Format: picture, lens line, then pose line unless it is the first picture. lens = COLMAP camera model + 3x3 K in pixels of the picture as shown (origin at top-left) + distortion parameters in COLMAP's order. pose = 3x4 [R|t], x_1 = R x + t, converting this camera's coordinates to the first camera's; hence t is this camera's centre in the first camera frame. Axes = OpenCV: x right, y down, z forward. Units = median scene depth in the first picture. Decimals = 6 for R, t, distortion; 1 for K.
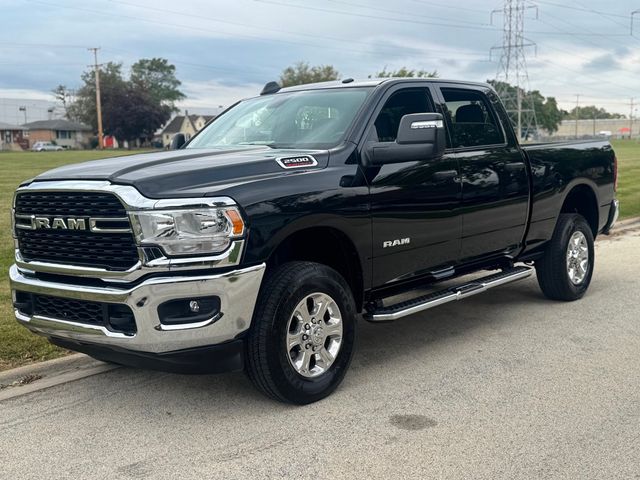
lens RADIAL K [[789.7, 0, 321.6], [0, 789.7, 242.1], [0, 0, 1]] dist [0.215550, -0.455237]
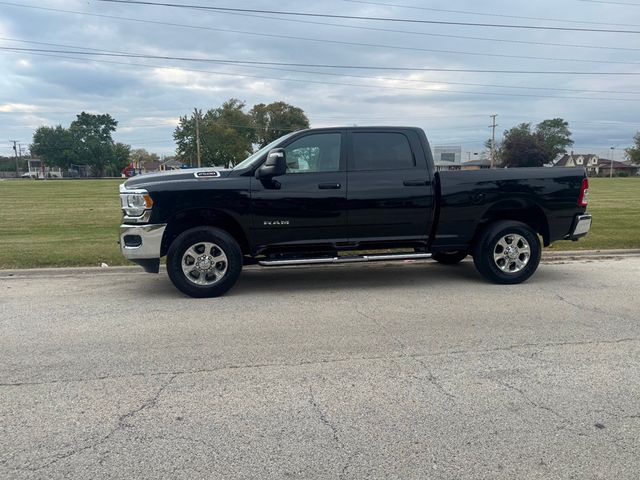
lens RADIAL K [[447.8, 0, 308.4], [0, 447.8, 250.1], [0, 0, 1]] dist [0.074164, -0.092534]
pose [[0.753189, 0.122645, -0.646270, 0.847021], [-0.092761, 0.992451, 0.080233, -0.028156], [0.651231, -0.000482, 0.758879, 0.314871]]
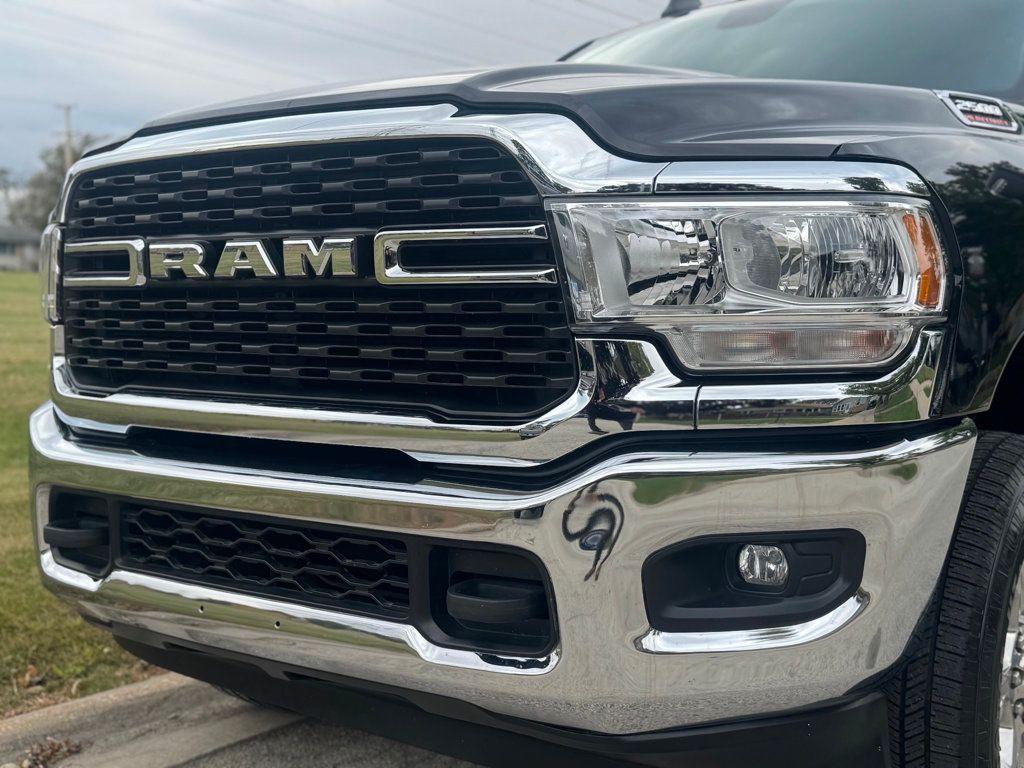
lens RADIAL K [[1263.6, 0, 514.6], [0, 1263.6, 387.4], [0, 0, 1]] dist [0.215550, -0.455237]
pose [[0.996226, 0.043341, 0.075205, -0.238753], [-0.039666, 0.997977, -0.049692, 0.038555], [-0.077207, 0.046522, 0.995929, 0.486640]]
